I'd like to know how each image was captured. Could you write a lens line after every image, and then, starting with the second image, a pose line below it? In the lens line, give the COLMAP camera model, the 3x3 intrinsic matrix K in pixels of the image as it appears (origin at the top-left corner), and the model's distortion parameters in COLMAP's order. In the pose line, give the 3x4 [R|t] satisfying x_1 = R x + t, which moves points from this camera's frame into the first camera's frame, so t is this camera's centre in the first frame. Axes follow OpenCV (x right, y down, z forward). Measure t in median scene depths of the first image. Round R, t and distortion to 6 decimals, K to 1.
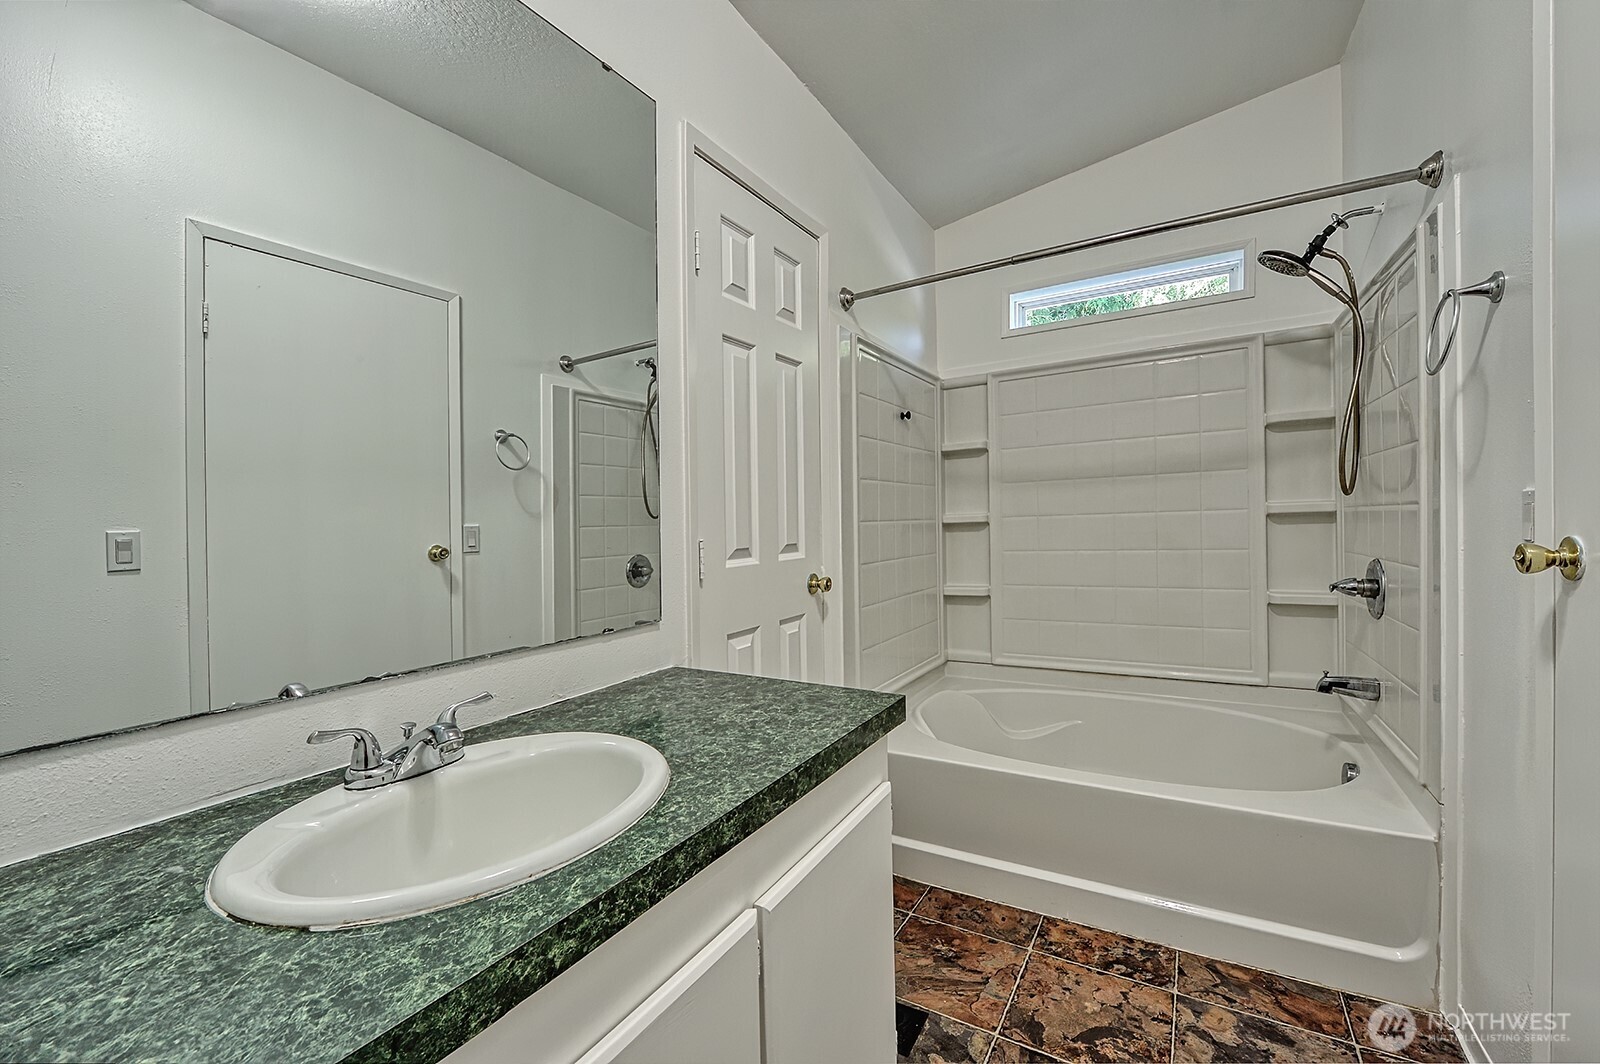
lens RADIAL K [[680.3, 0, 800.0], [0, 680.3, 532.0], [0, 0, 1]] dist [-0.023062, -0.000017]
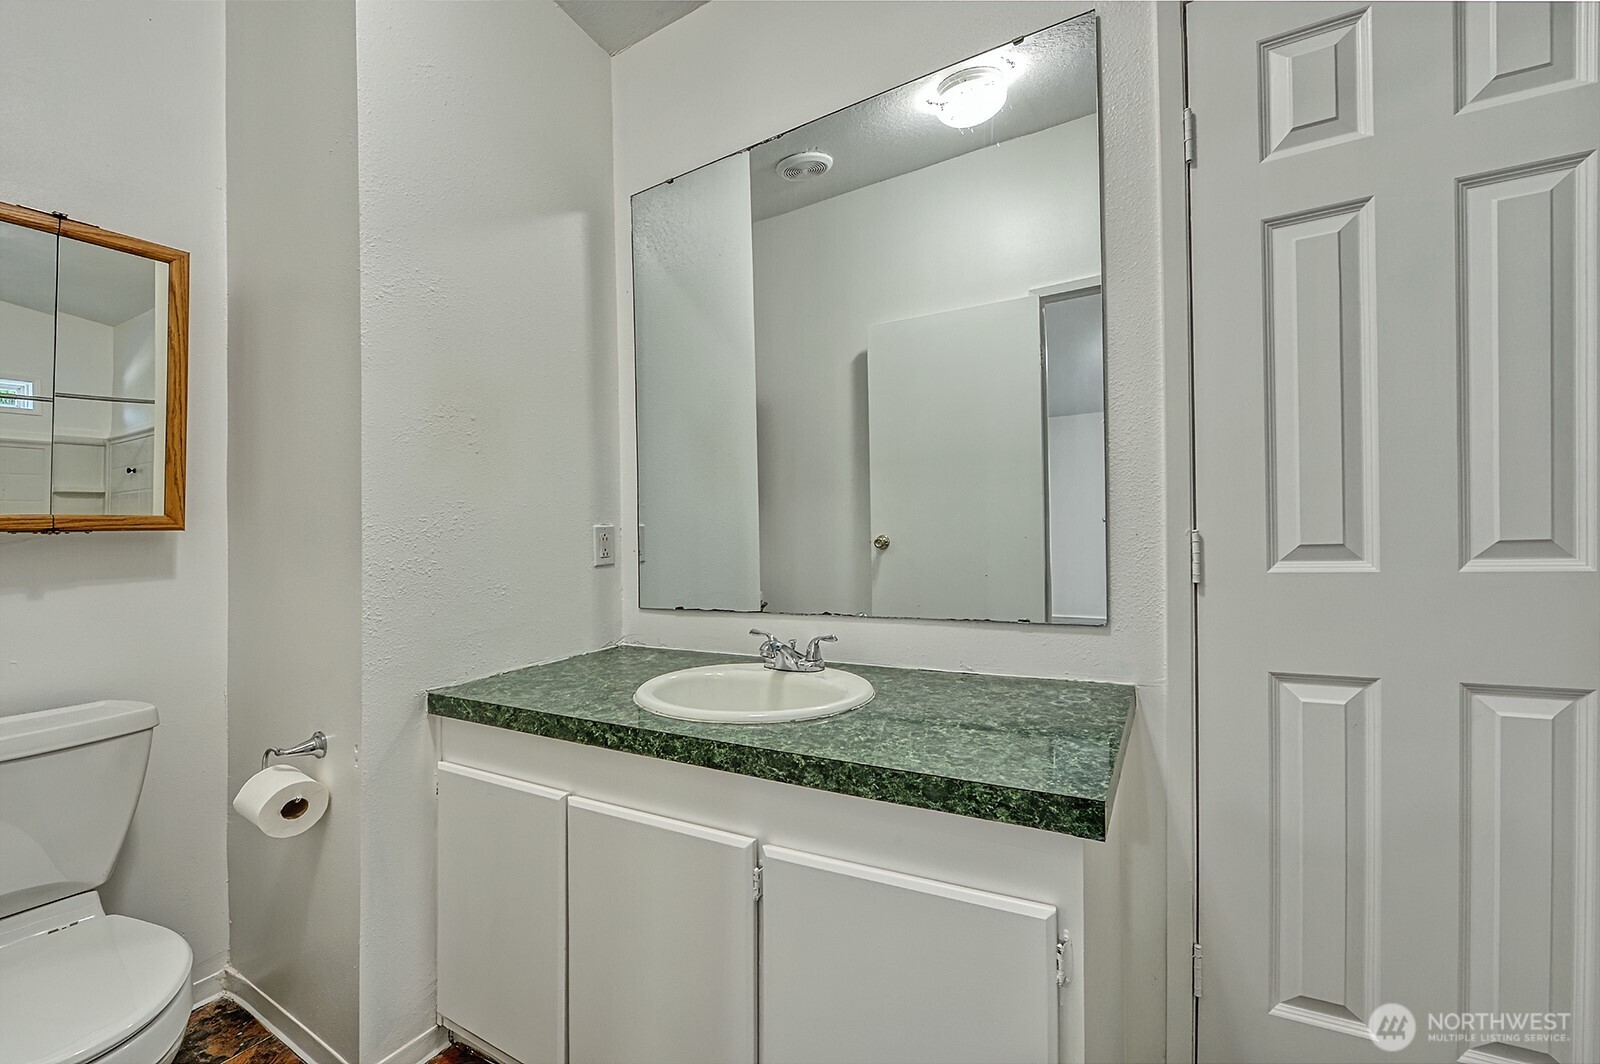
lens RADIAL K [[680.3, 0, 800.0], [0, 680.3, 532.0], [0, 0, 1]] dist [-0.023062, -0.000017]
pose [[-0.030132, 0.033546, -0.998983, 0.977474], [0.021010, 0.999237, 0.032921, -0.031718], [0.999325, -0.019996, -0.030814, 0.975803]]
